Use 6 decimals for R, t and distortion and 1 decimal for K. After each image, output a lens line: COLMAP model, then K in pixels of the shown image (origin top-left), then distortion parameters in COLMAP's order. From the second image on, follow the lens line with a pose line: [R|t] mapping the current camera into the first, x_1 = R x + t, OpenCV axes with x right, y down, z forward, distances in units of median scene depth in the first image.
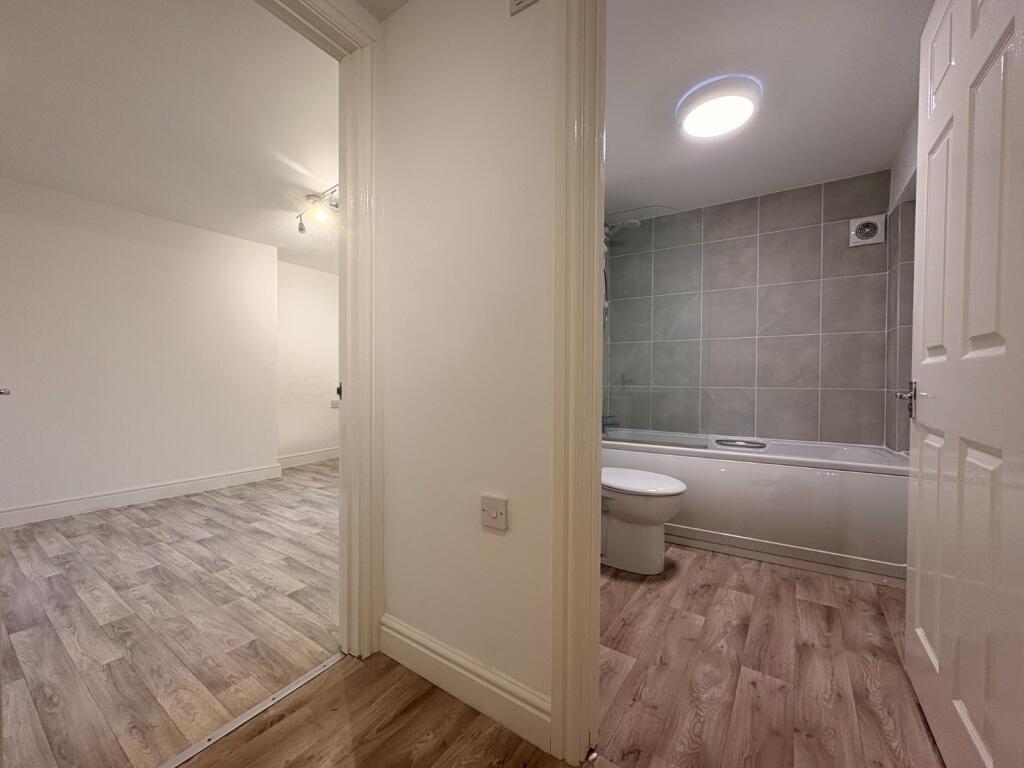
lens RADIAL K [[407.0, 0, 513.4], [0, 407.0, 383.9], [0, 0, 1]] dist [0.002278, 0.000198]
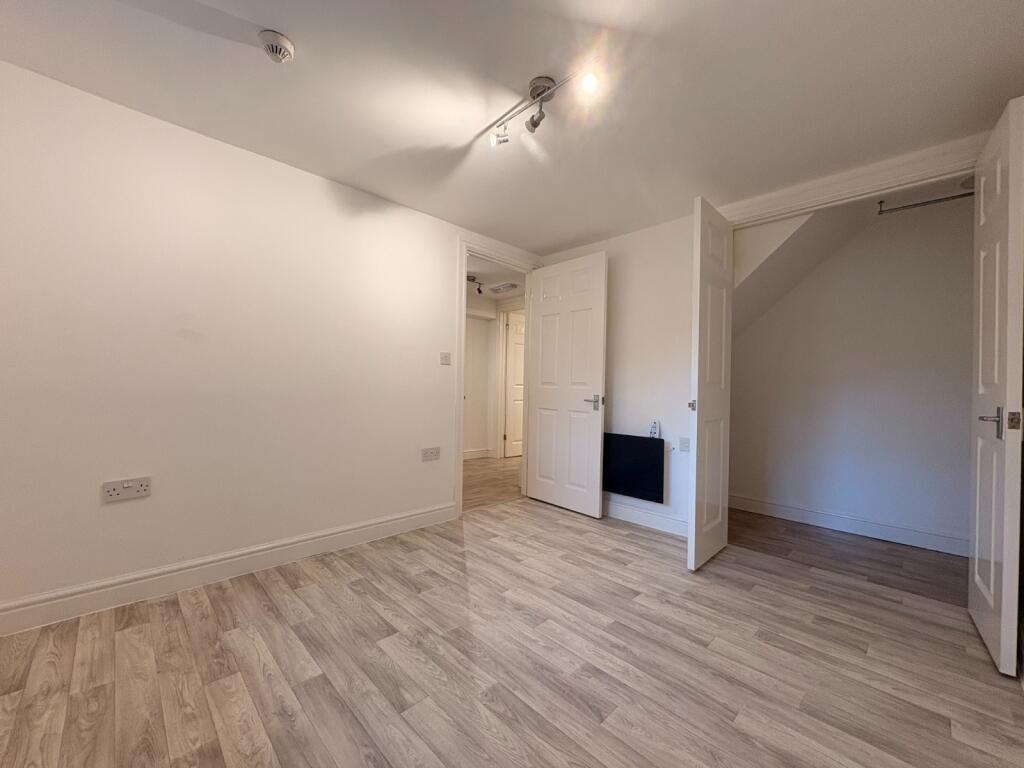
lens RADIAL K [[407.0, 0, 512.1], [0, 407.0, 384.5], [0, 0, 1]] dist [0.002278, 0.000198]
pose [[-0.979154, -0.023025, 0.201811, -0.593528], [-0.020905, 0.999702, 0.012626, -0.043785], [-0.202042, 0.008143, -0.979343, 1.637324]]
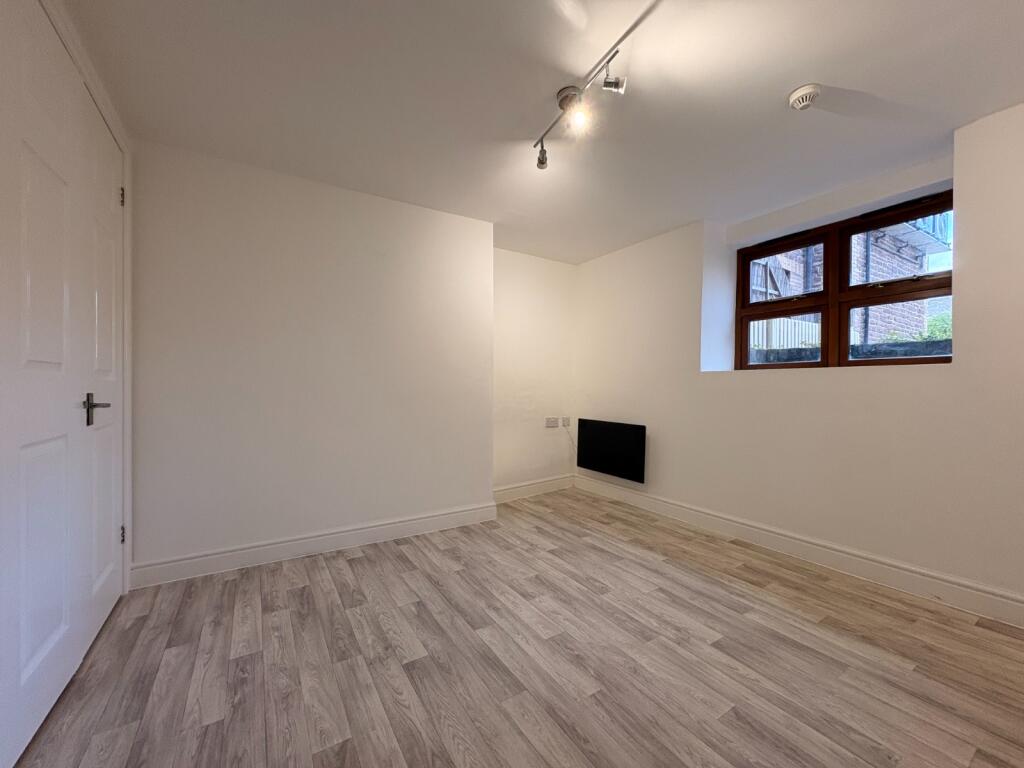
lens RADIAL K [[407.0, 0, 514.3], [0, 407.0, 386.5], [0, 0, 1]] dist [0.002278, 0.000198]
pose [[0.918833, -0.000341, -0.394645, -0.340852], [-0.003947, 0.999942, -0.010053, -0.020480], [0.394626, 0.010794, 0.918779, 0.440702]]
